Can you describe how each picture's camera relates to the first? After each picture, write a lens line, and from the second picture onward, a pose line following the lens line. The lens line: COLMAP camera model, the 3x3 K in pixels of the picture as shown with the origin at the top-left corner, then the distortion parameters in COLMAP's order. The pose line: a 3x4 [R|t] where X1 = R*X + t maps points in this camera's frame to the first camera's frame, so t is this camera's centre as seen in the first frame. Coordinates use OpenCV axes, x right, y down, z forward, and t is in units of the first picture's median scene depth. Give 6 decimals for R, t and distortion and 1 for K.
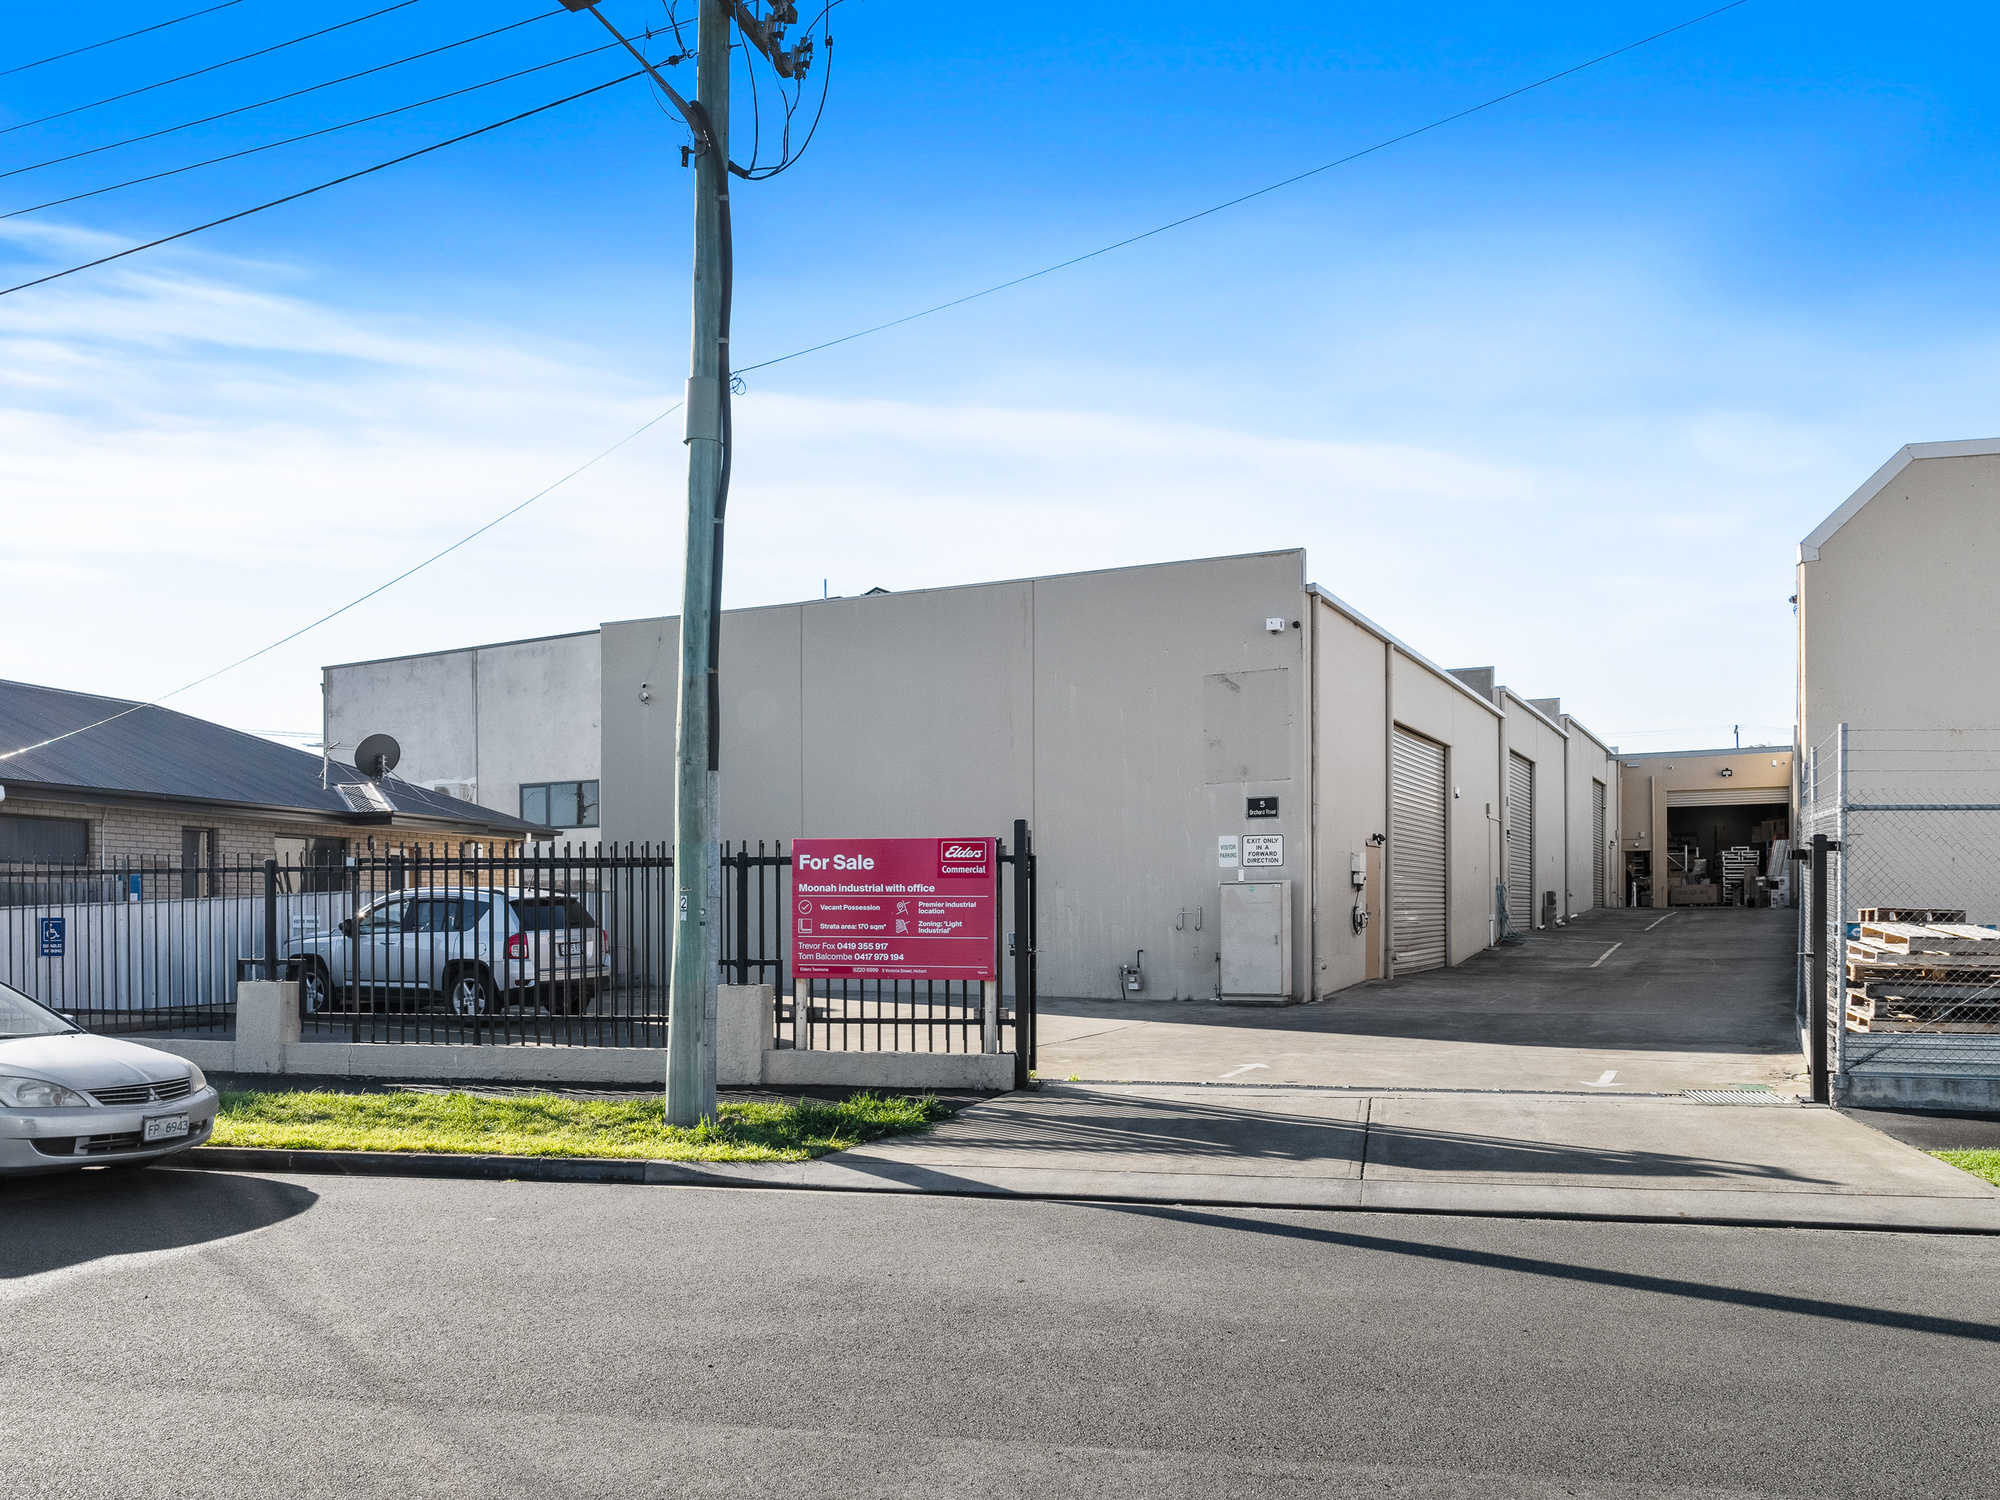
lens RADIAL K [[1464.0, 0, 1000.1], [0, 1464.0, 660.7], [0, 0, 1]] dist [-0.004116, -0.000066]
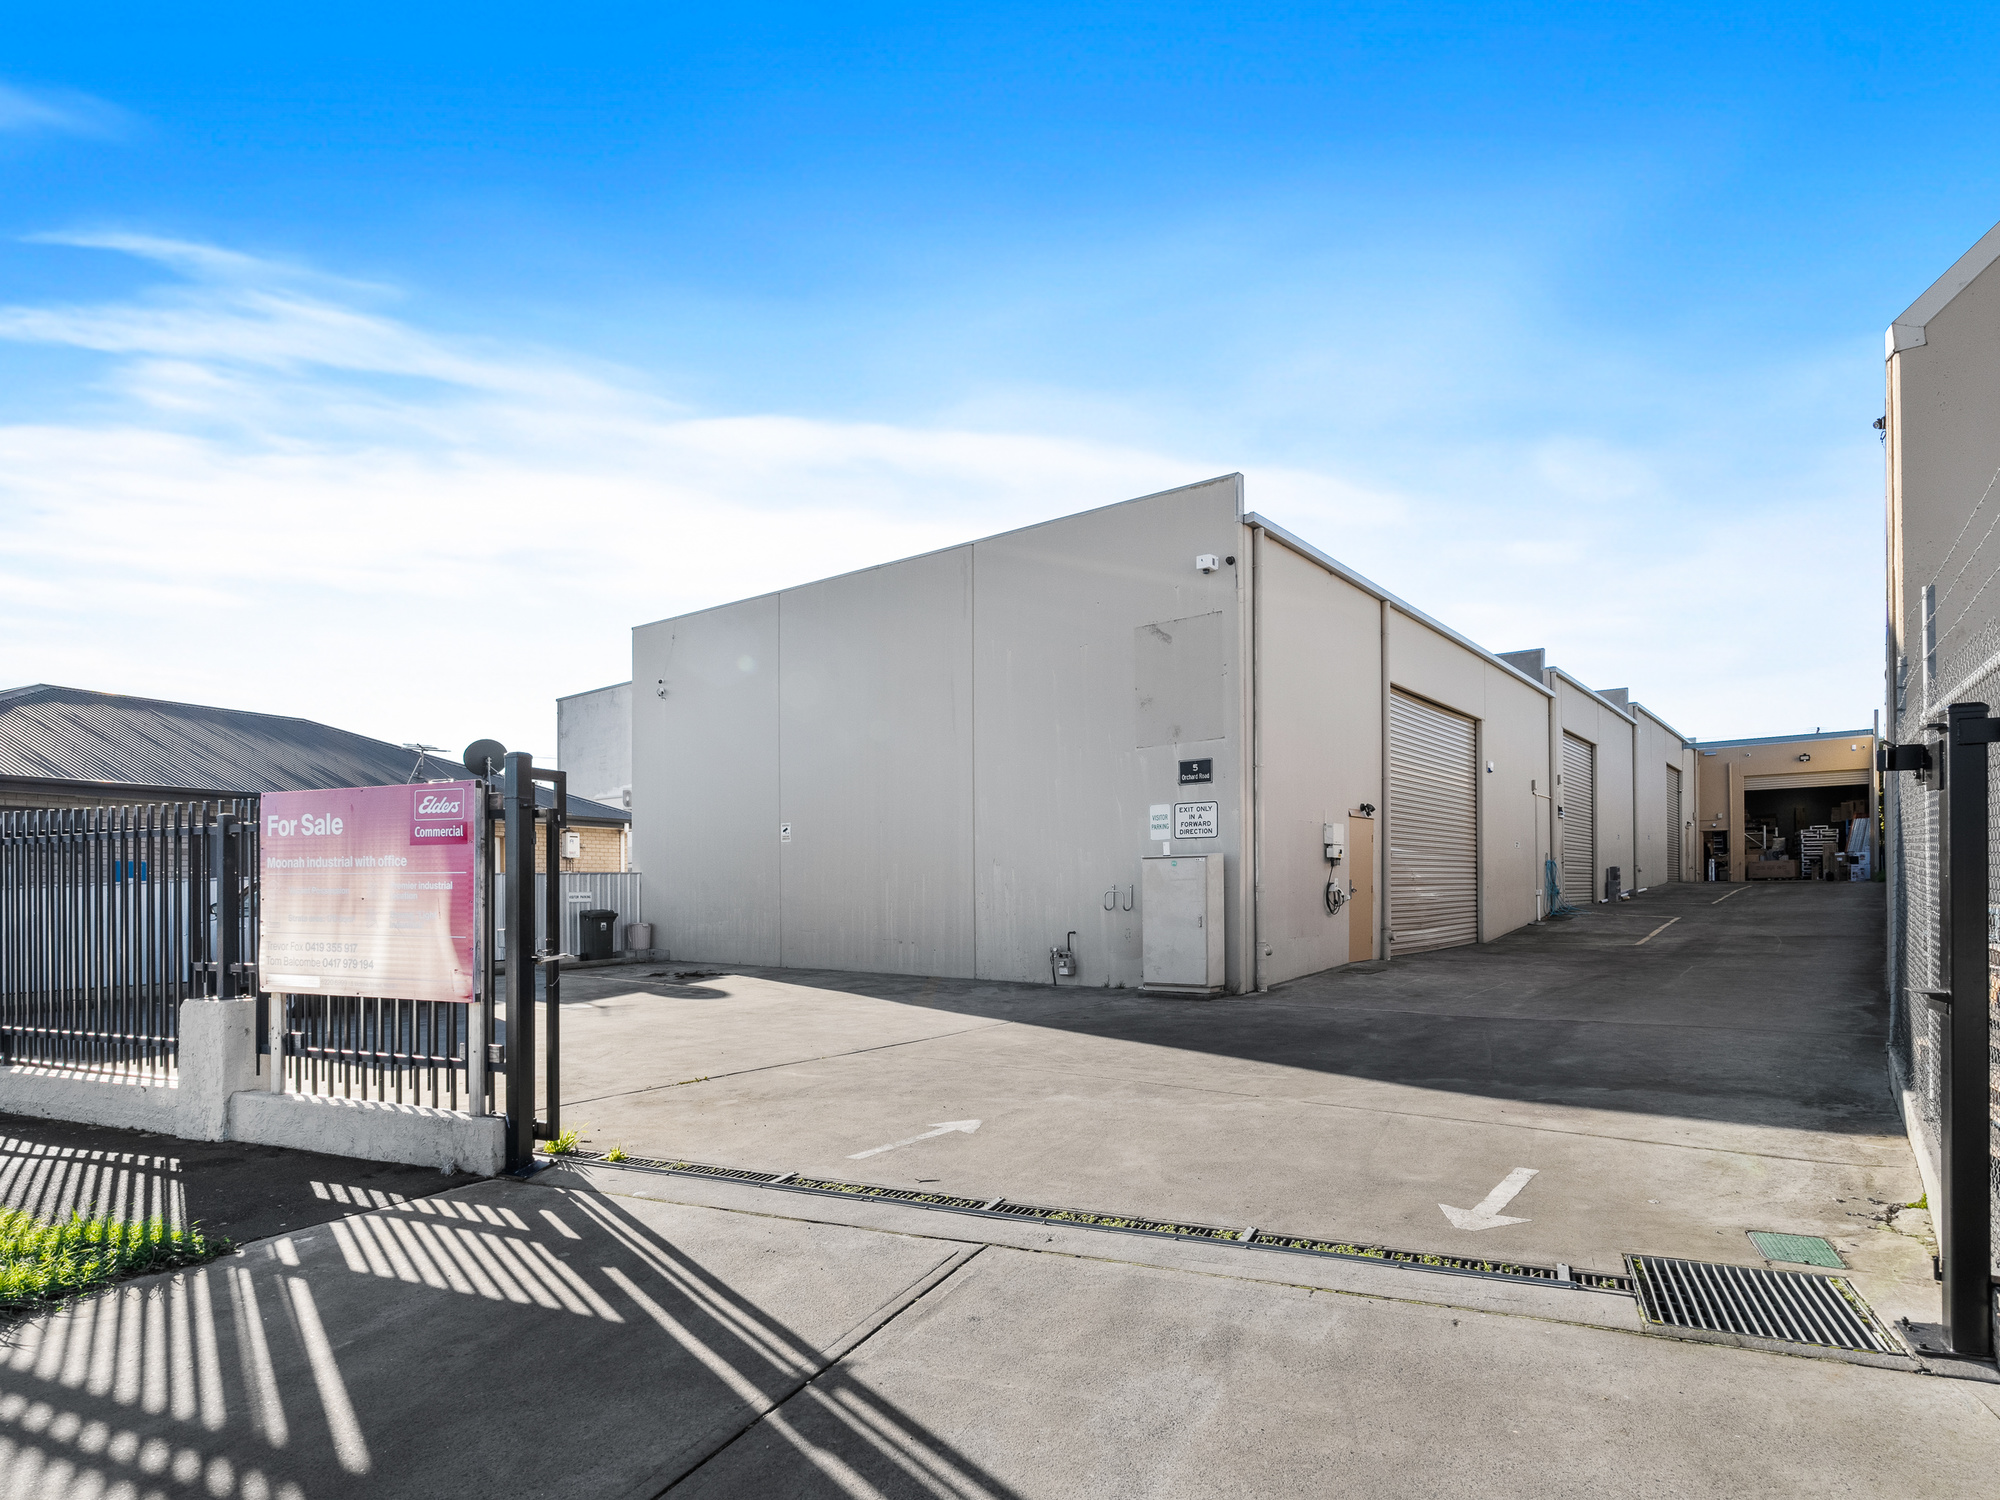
lens RADIAL K [[1088.3, 0, 1000.0], [0, 1088.3, 750.0], [0, 0, 1]] dist [0.001409, -0.001748]
pose [[0.983591, -0.027724, -0.178270, 0.121981], [0.035517, 0.998541, 0.040668, 0.038272], [0.176883, -0.046333, 0.983141, 0.228383]]
